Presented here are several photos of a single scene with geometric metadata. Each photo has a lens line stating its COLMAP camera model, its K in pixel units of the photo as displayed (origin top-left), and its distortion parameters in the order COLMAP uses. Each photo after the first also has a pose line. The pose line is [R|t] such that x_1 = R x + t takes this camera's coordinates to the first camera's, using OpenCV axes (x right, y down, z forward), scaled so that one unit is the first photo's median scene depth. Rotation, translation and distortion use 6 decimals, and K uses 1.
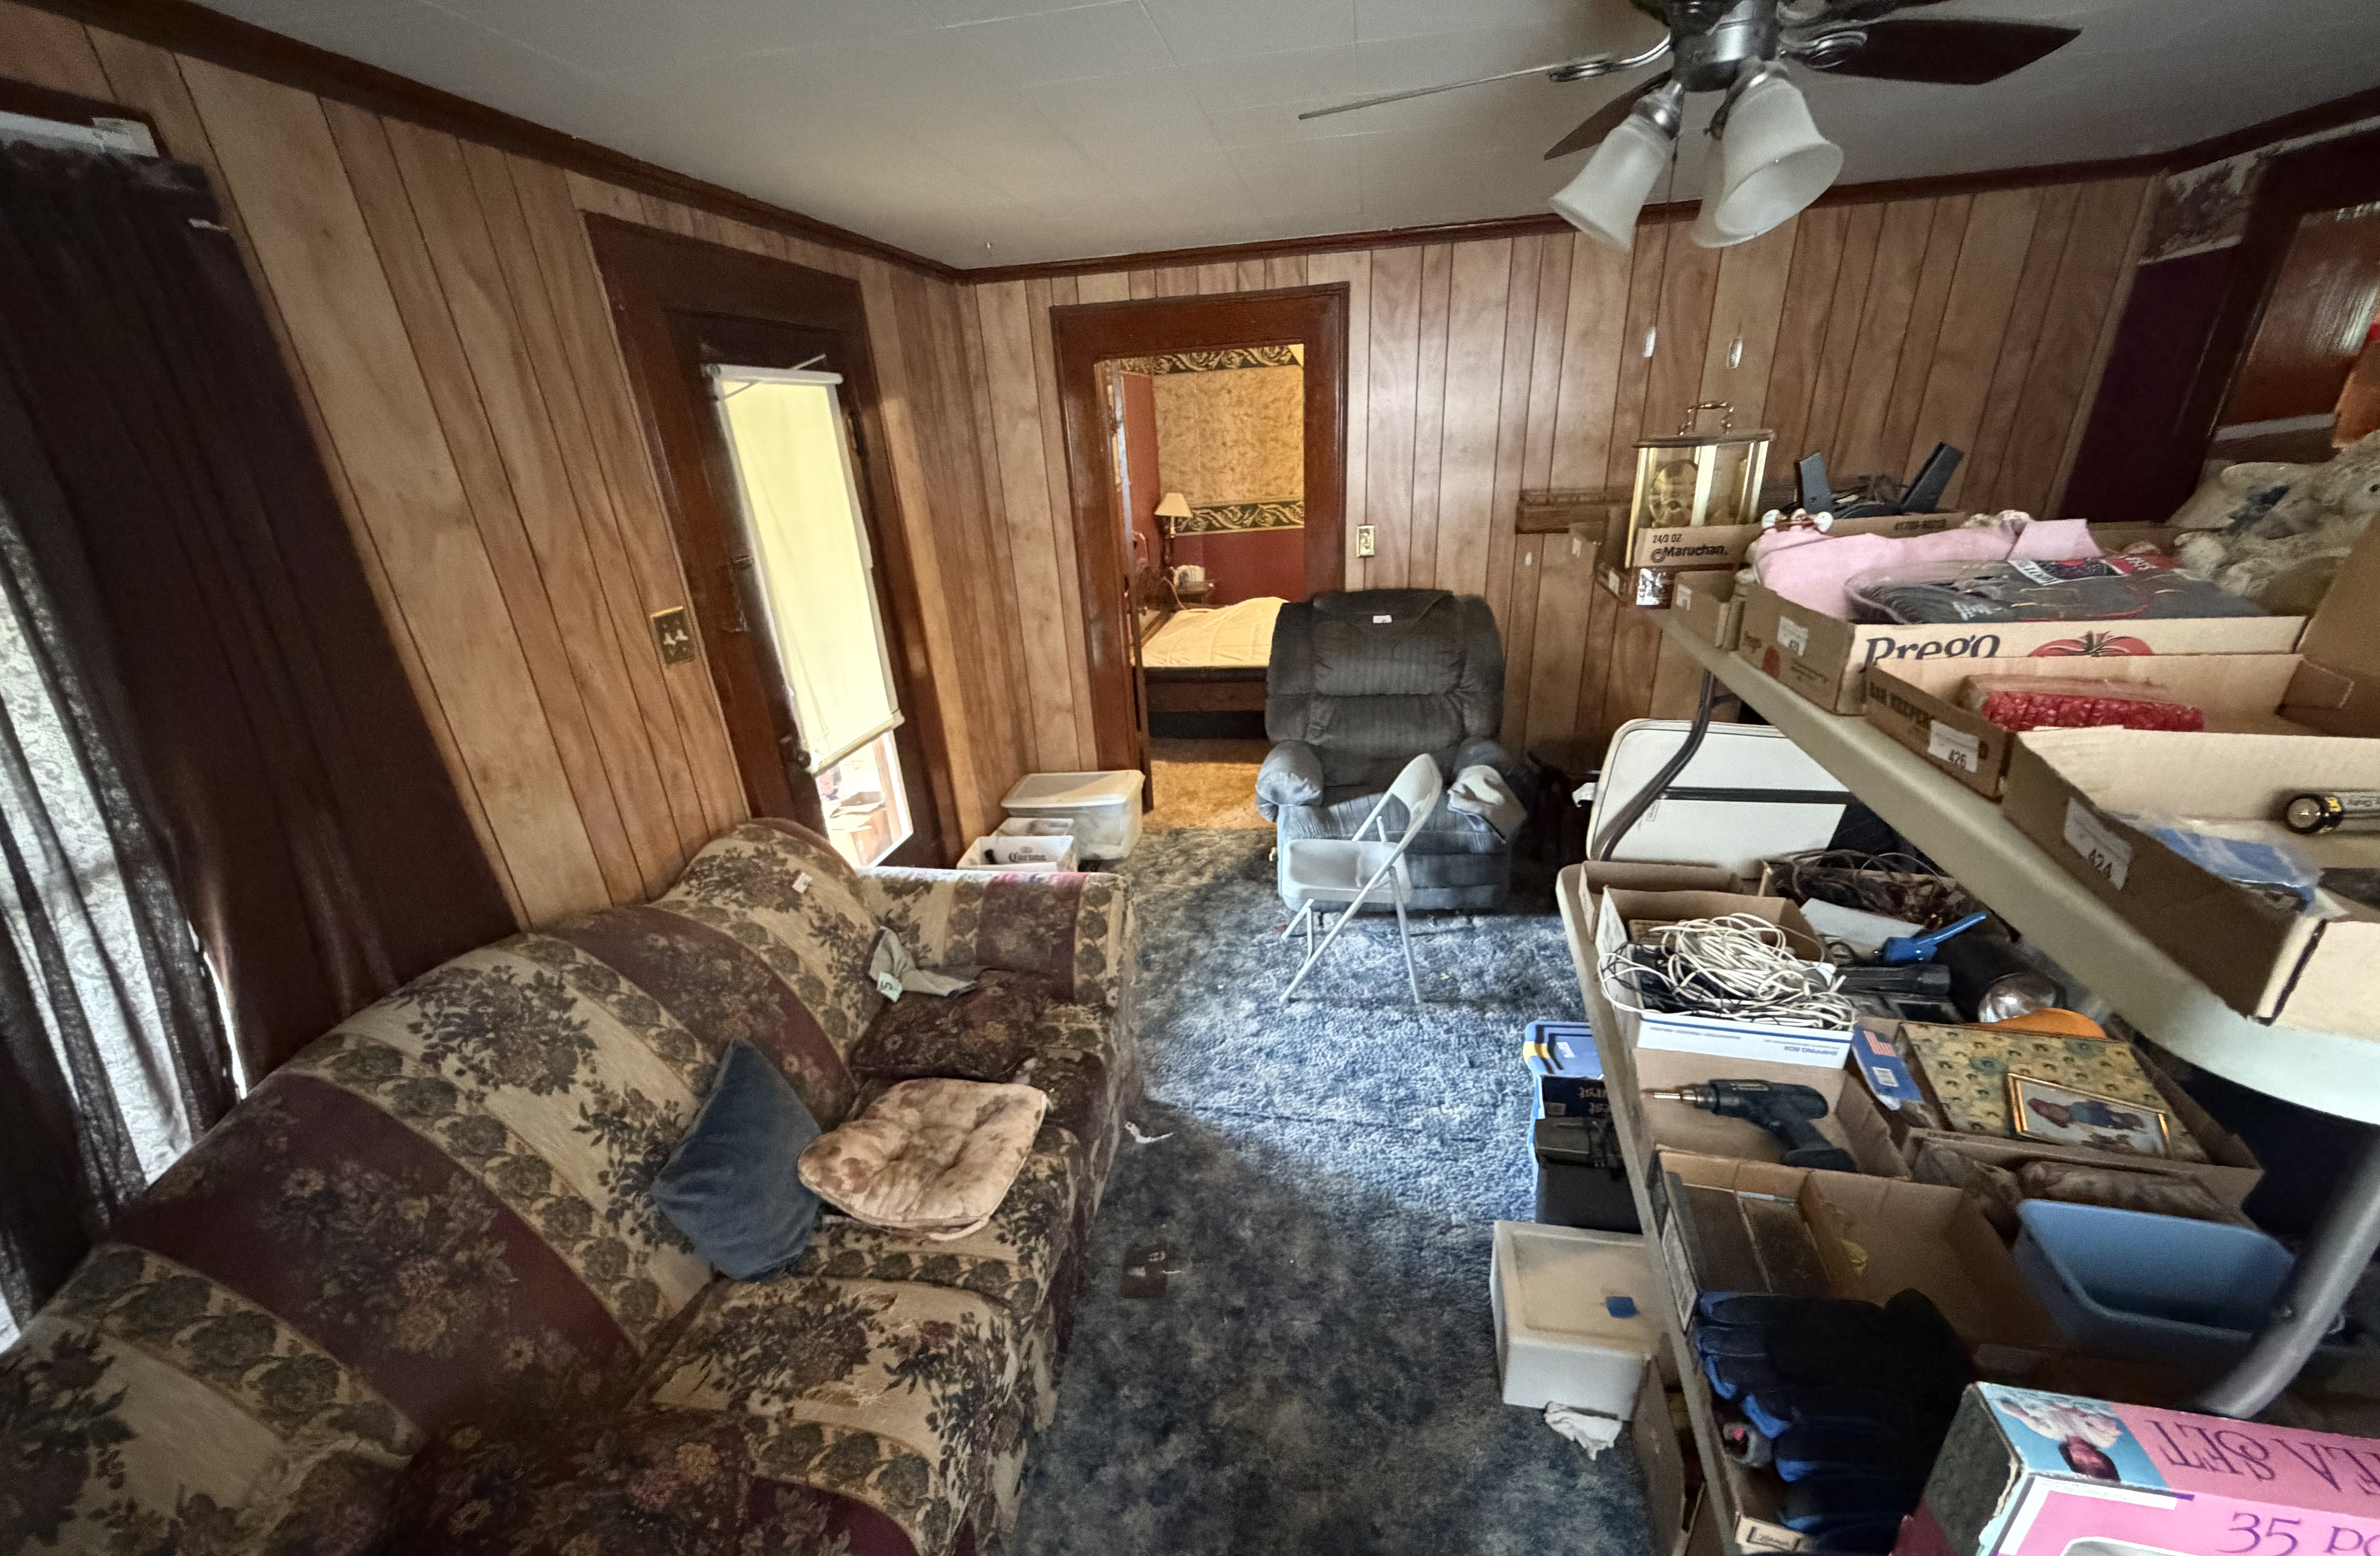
lens RADIAL K [[968.7, 0, 1174.1], [0, 968.7, 912.2], [0, 0, 1]] dist [0.000100, -0.000048]
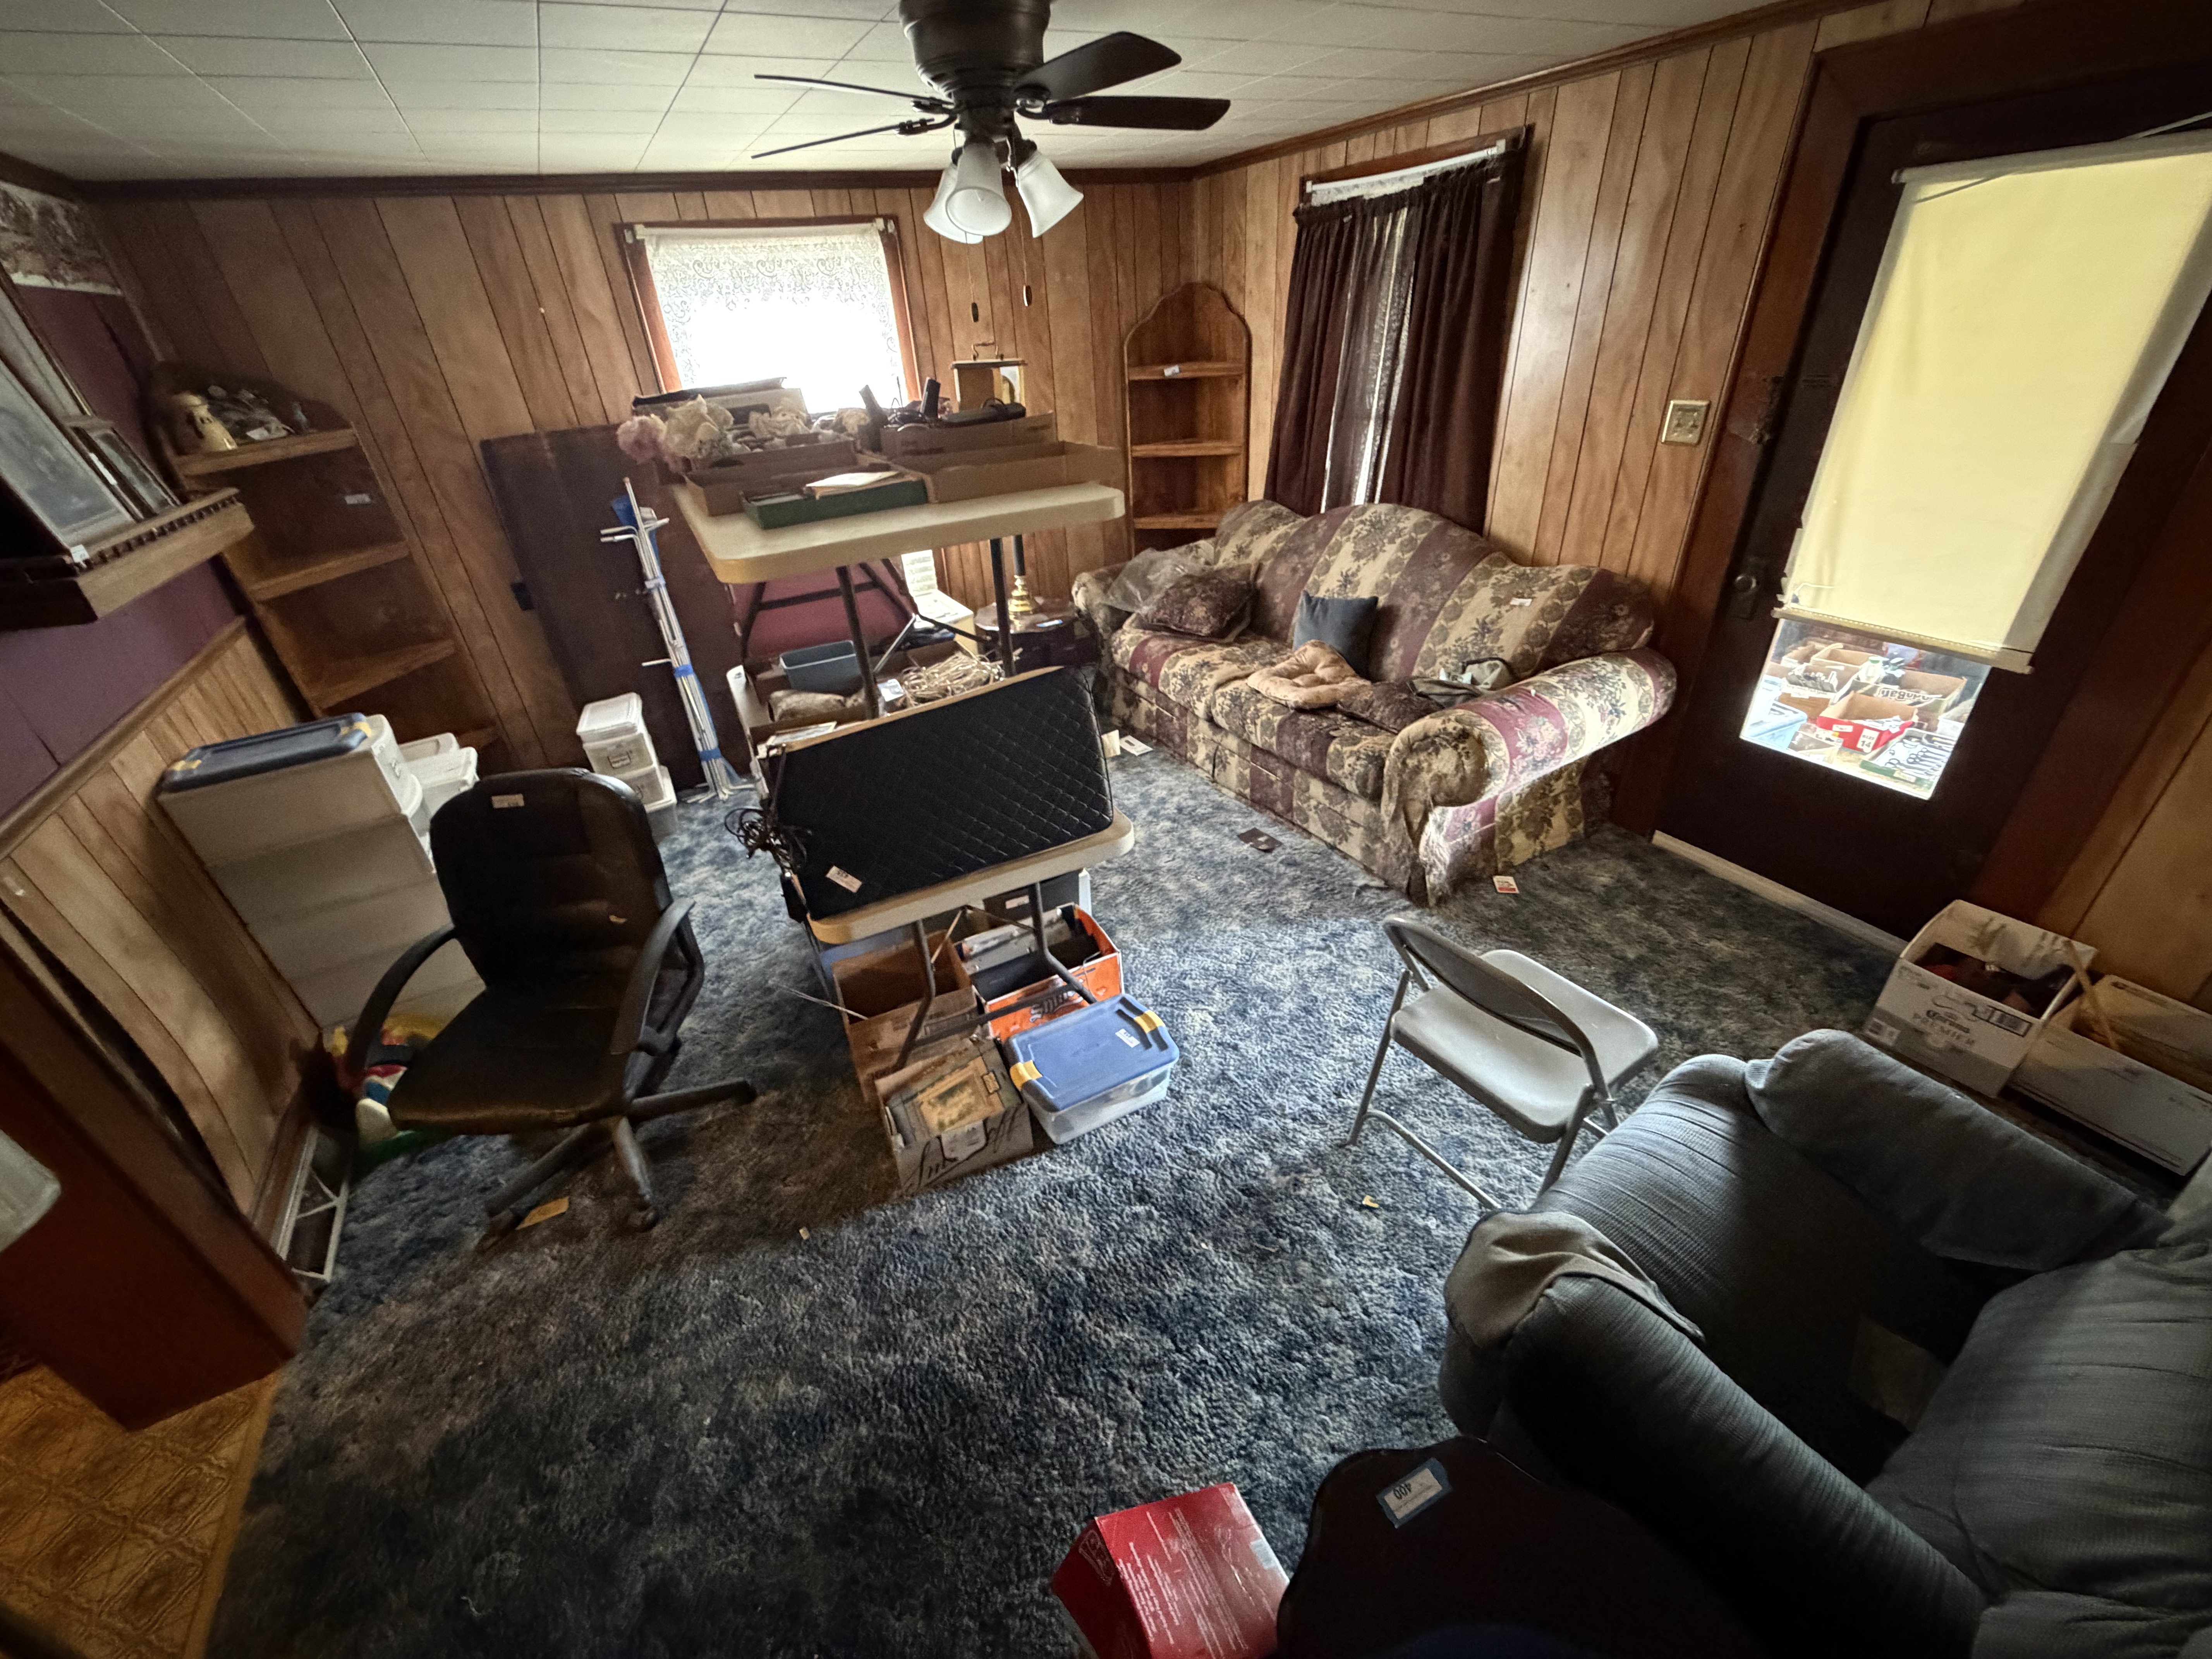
lens RADIAL K [[878.0, 0, 1107.7], [0, 878.0, 834.4], [0, 0, 1]] dist [-0.001903, 0.000393]
pose [[-0.763529, 0.420725, -0.489912, 0.759255], [-0.190938, 0.577643, 0.793644, -0.653024], [0.616900, 0.699513, -0.360715, 1.163149]]
